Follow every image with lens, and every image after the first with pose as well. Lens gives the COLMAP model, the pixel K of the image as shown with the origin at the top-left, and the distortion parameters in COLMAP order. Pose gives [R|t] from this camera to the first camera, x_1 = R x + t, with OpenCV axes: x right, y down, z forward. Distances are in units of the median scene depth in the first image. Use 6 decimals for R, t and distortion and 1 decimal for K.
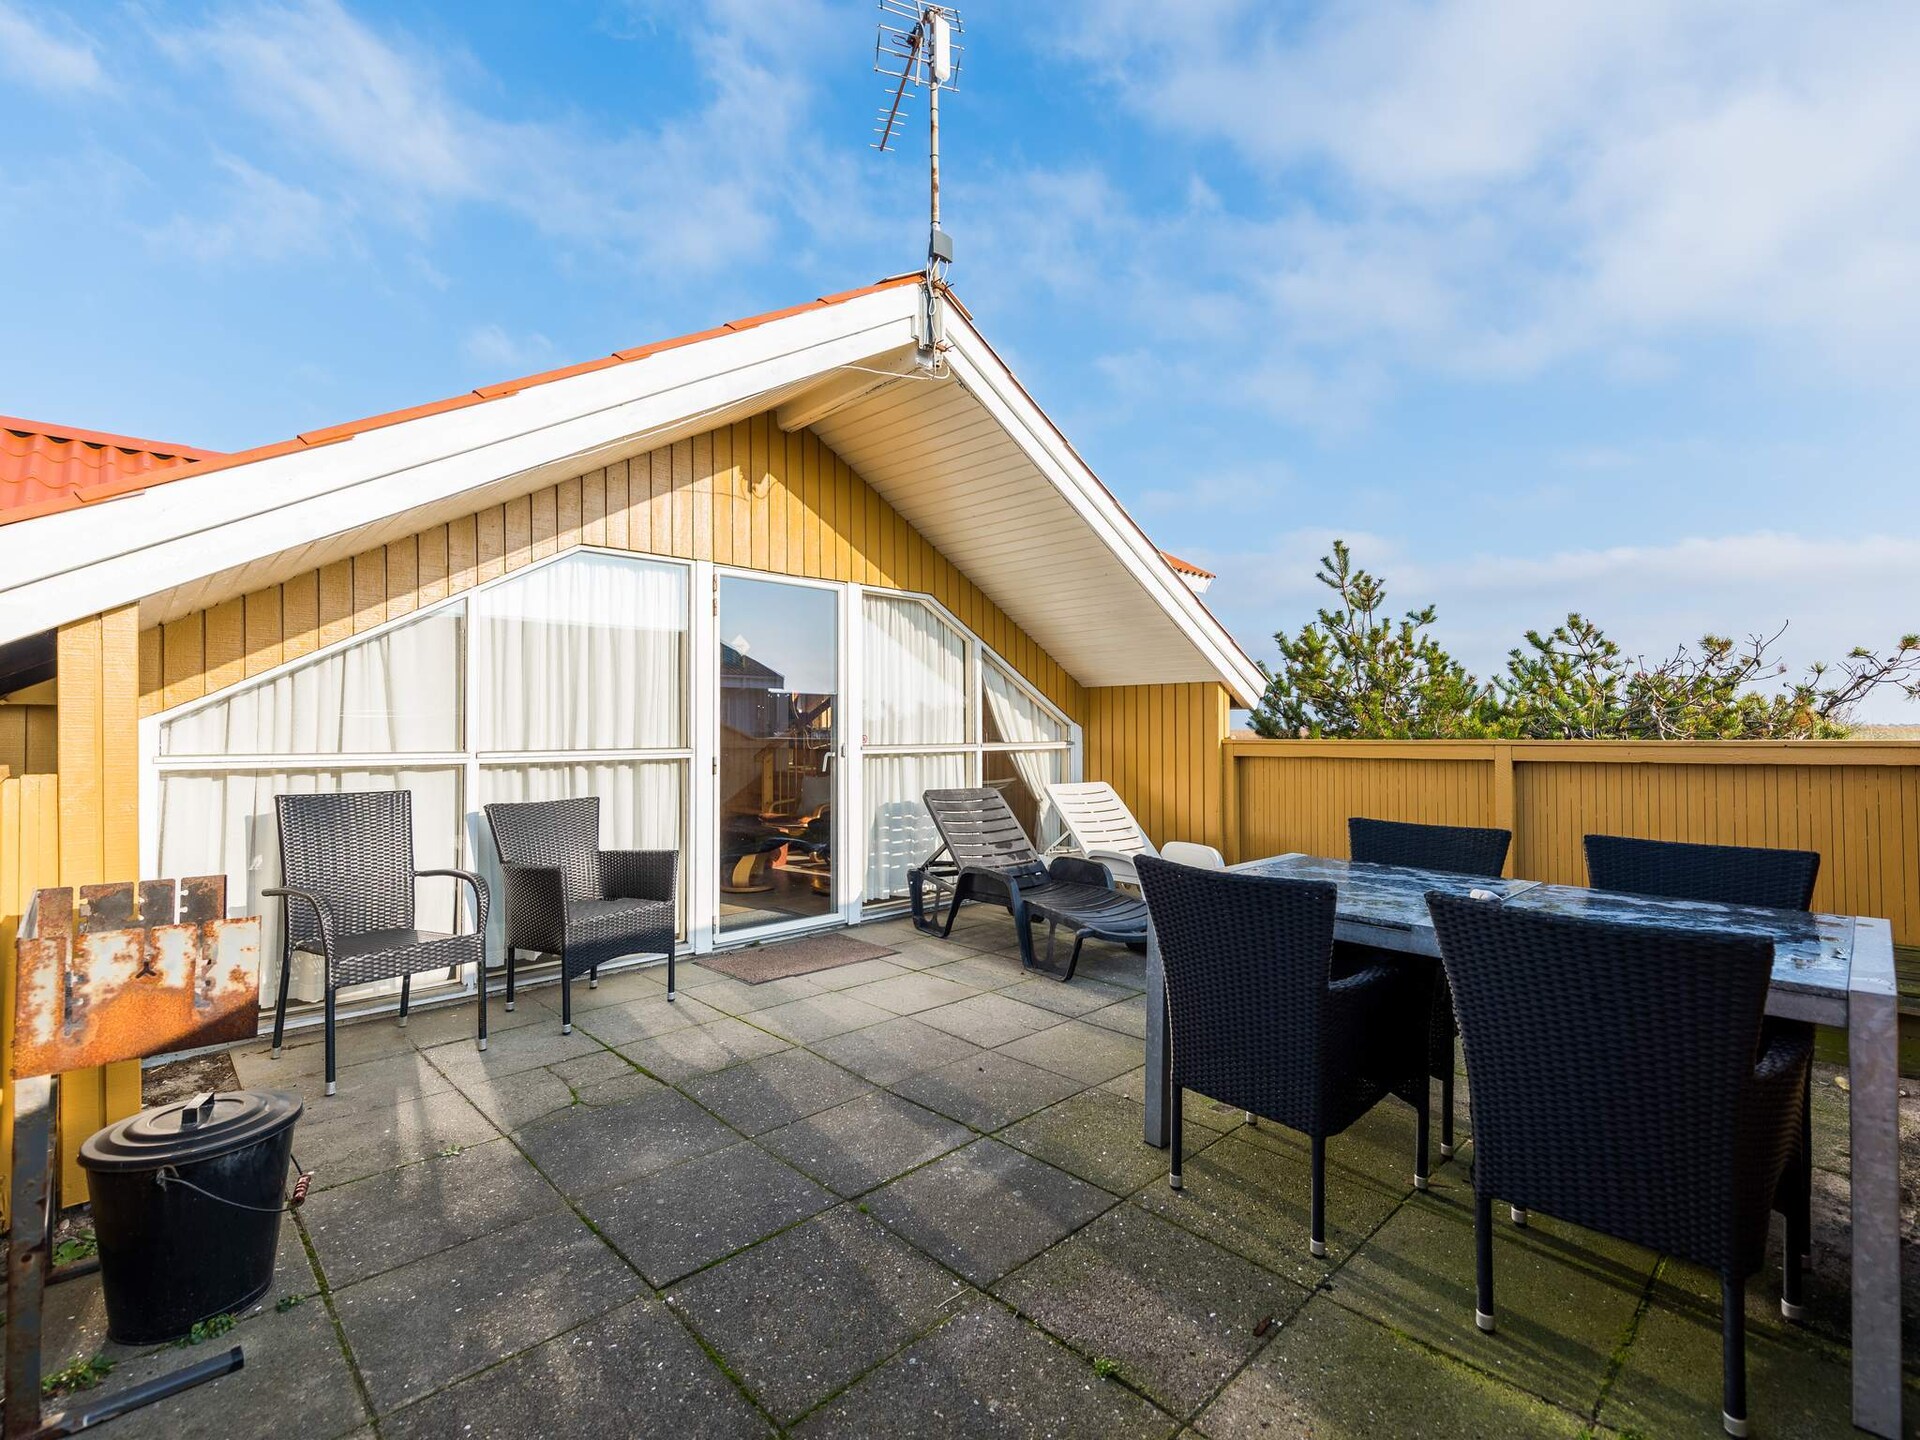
lens RADIAL K [[868.6, 0, 960.0], [0, 868.6, 720.0], [0, 0, 1]] dist [-0.000134, -0.000009]
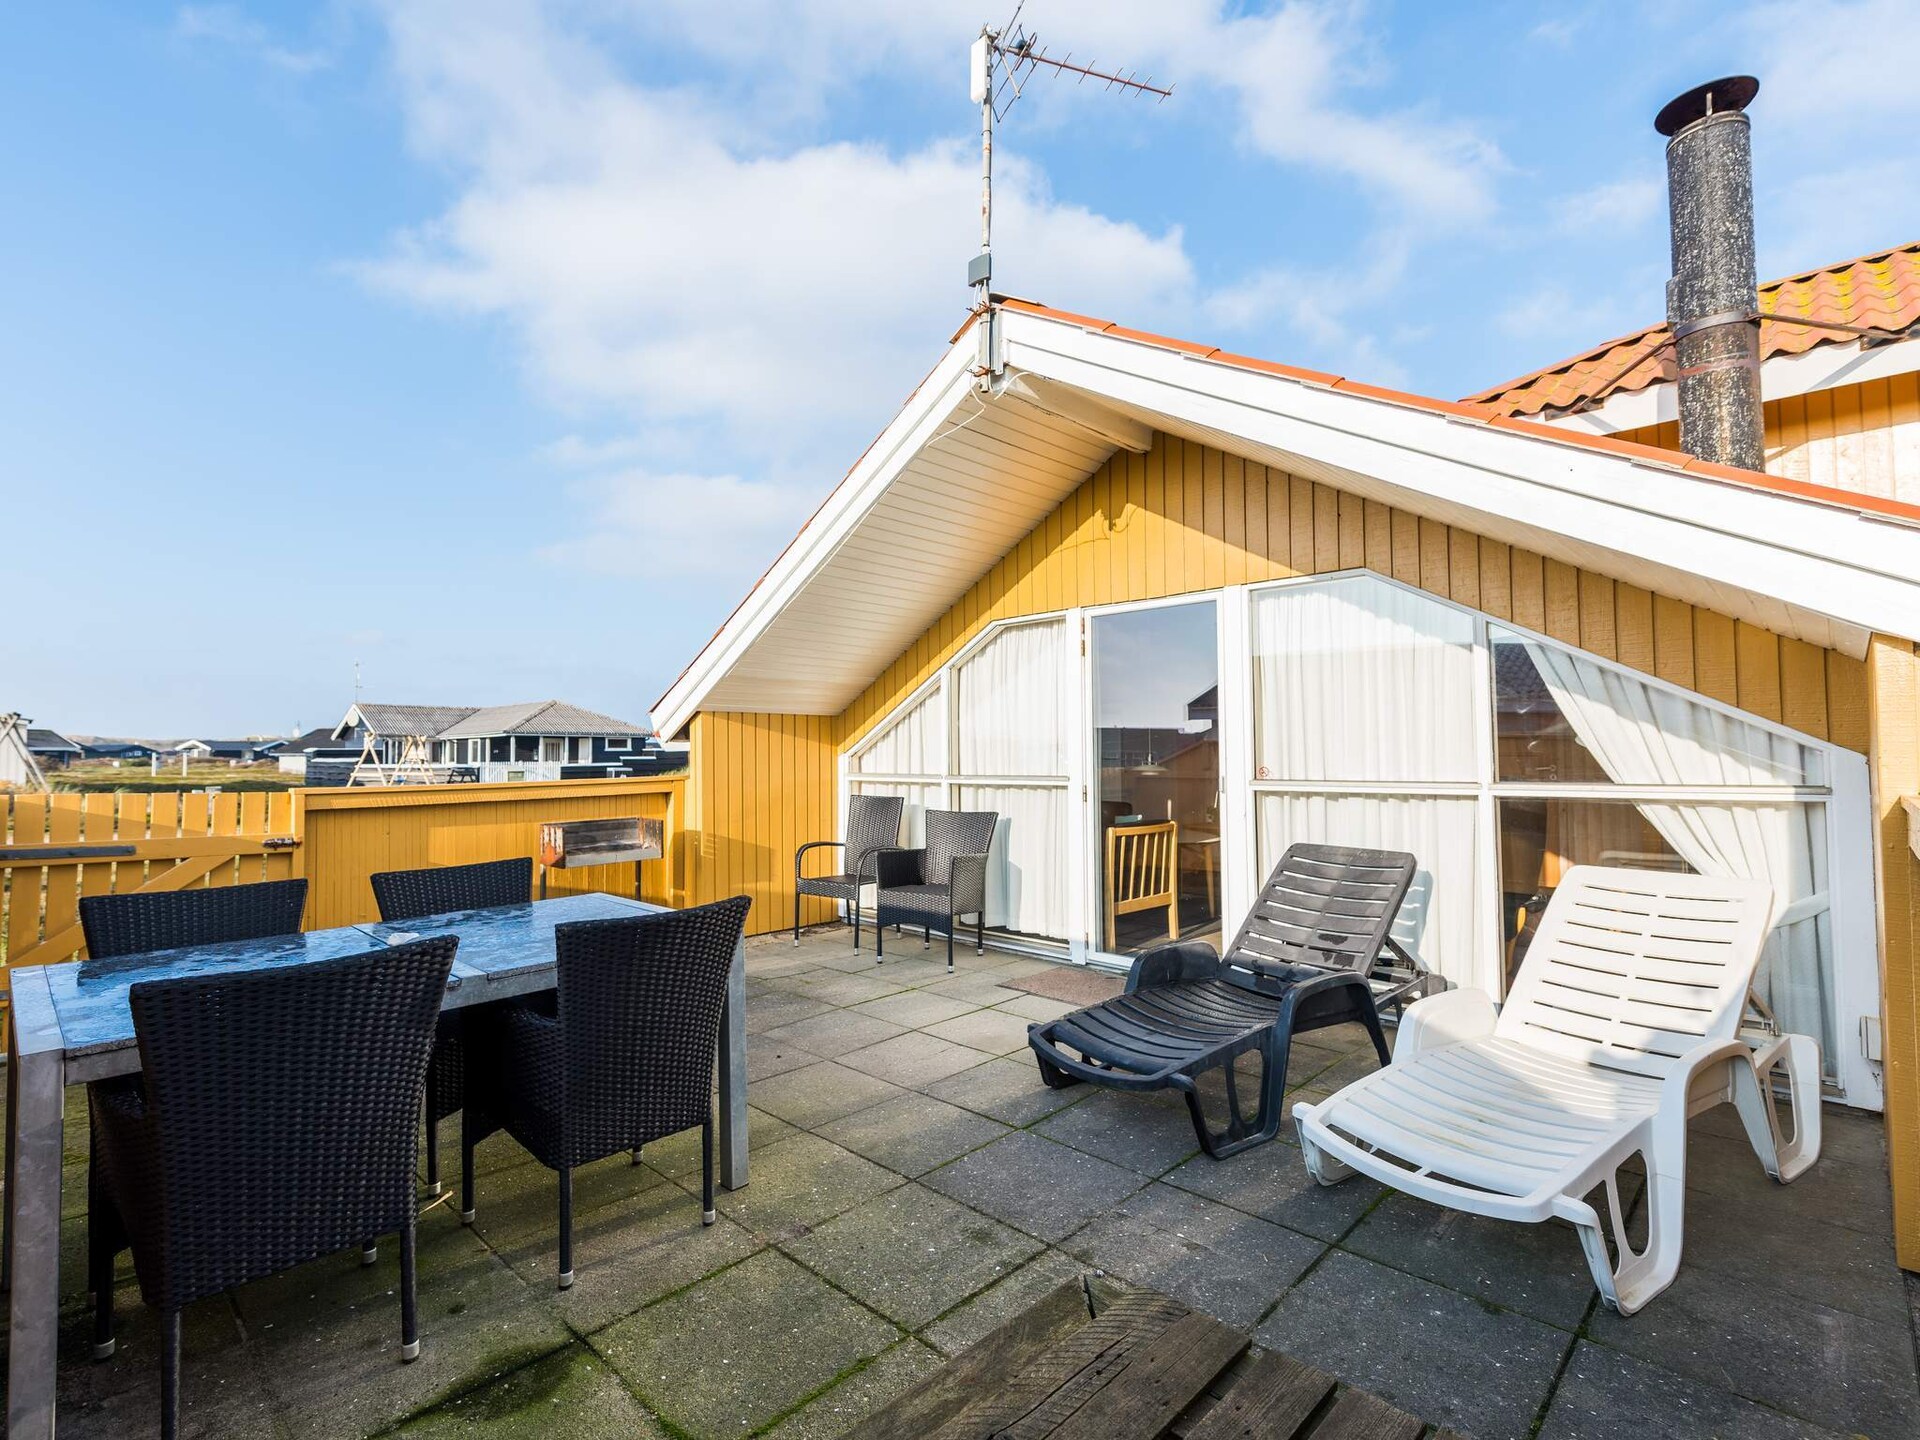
lens RADIAL K [[918.7, 0, 960.0], [0, 918.7, 720.0], [0, 0, 1]] dist [0.015121, -0.000233]
pose [[0.038122, -0.028730, -0.998860, 1.006121], [0.026864, 0.999255, -0.027716, -0.013743], [0.998912, -0.025776, 0.038866, 0.930282]]
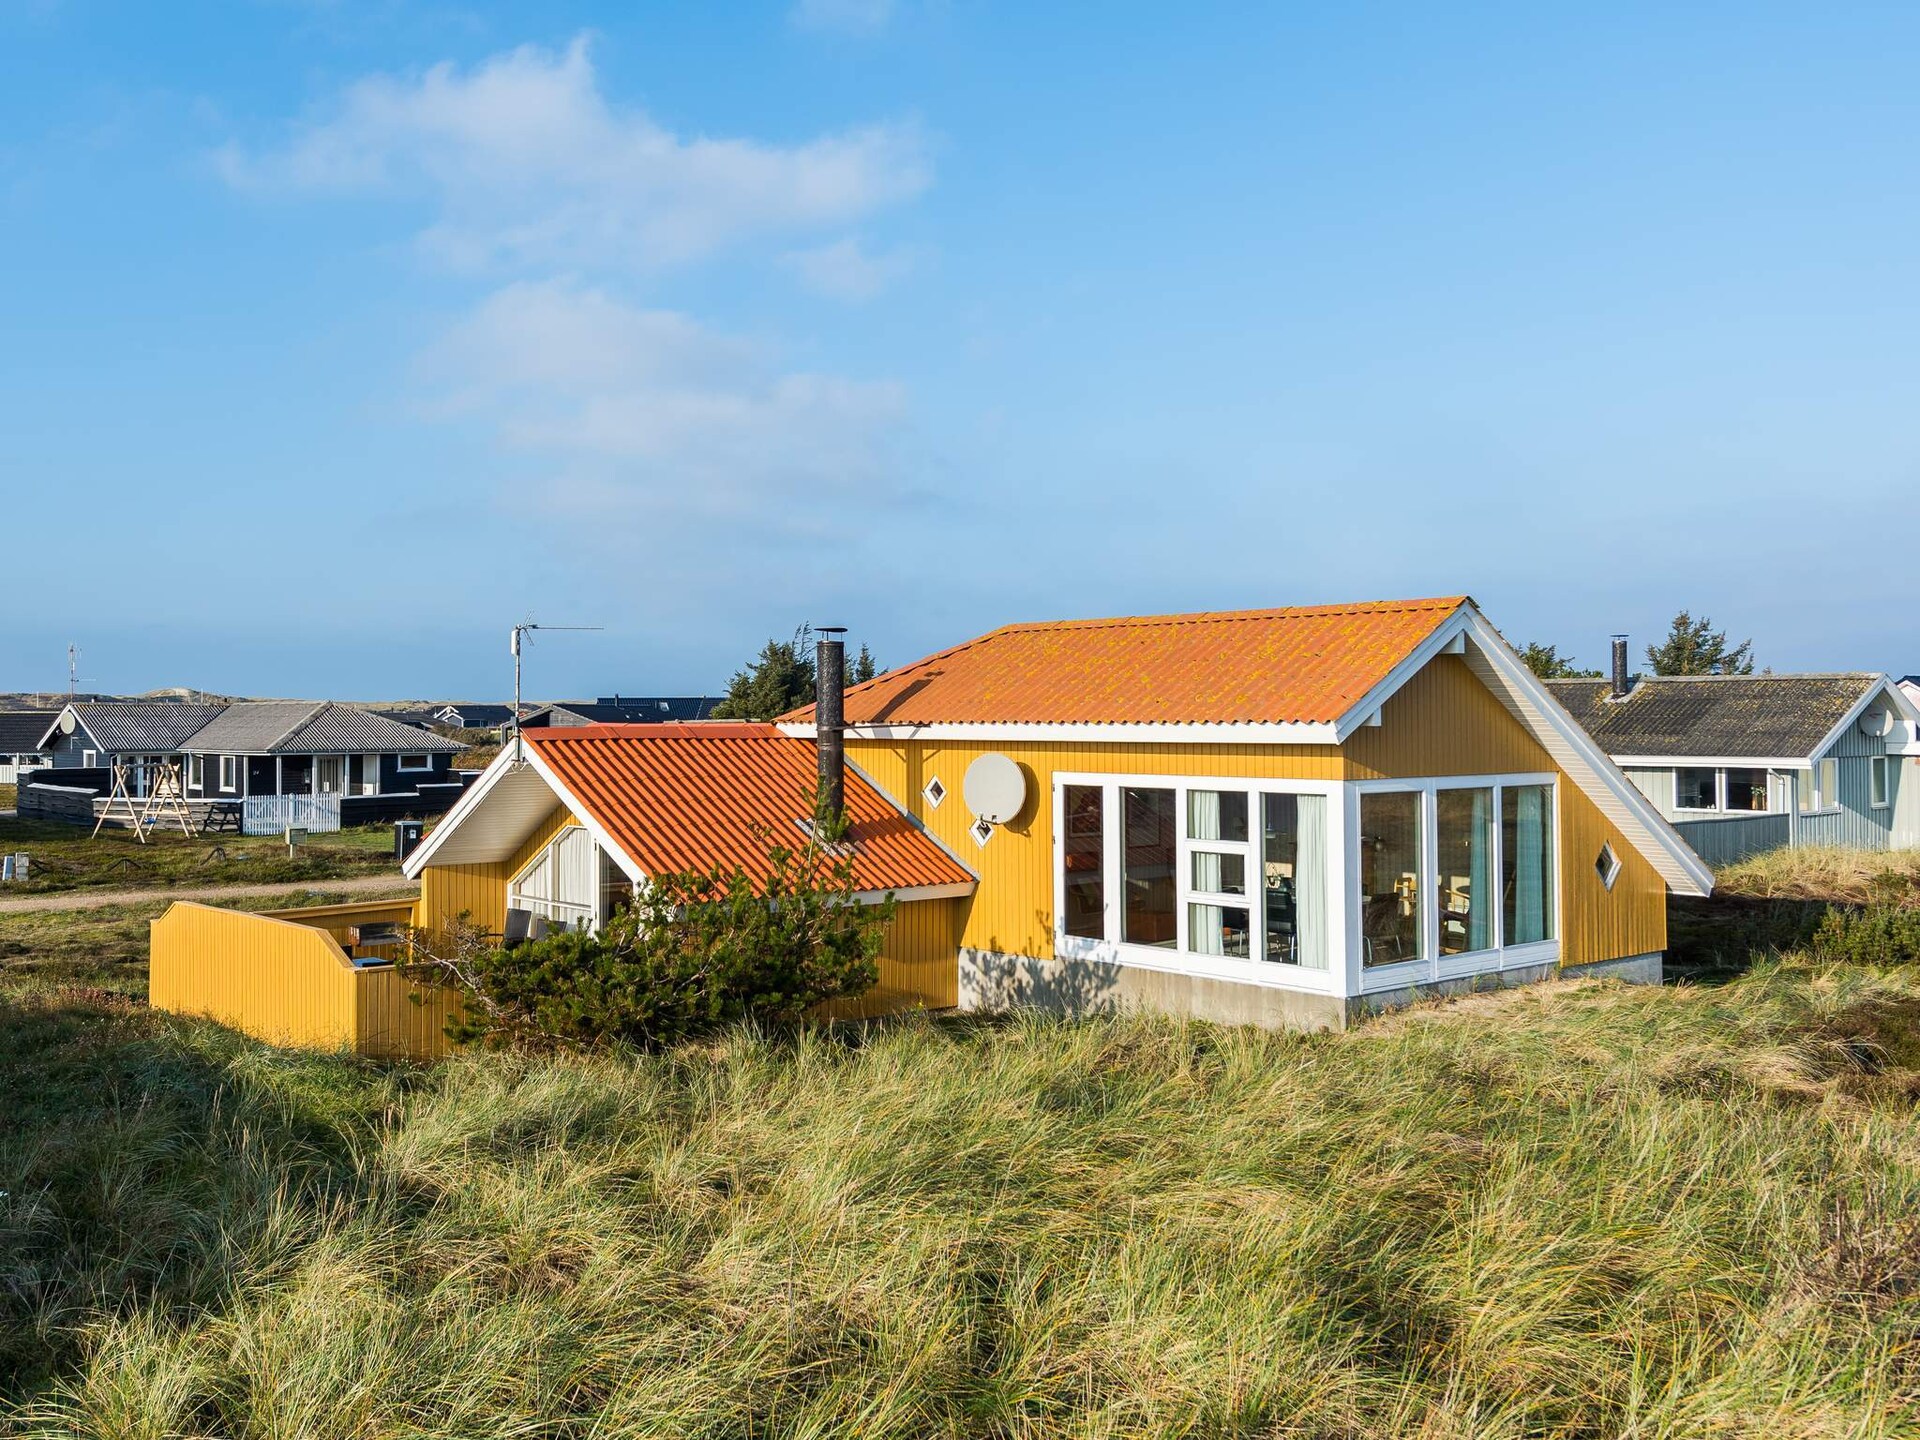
lens RADIAL K [[1754.5, 0, 960.0], [0, 1754.5, 720.0], [0, 0, 1]] dist [-0.012514, -0.004858]
pose [[-0.025153, 0.011511, -0.999617, 5.047342], [0.021297, 0.999713, 0.010976, -0.580745], [0.999457, -0.021013, -0.025391, 2.431984]]
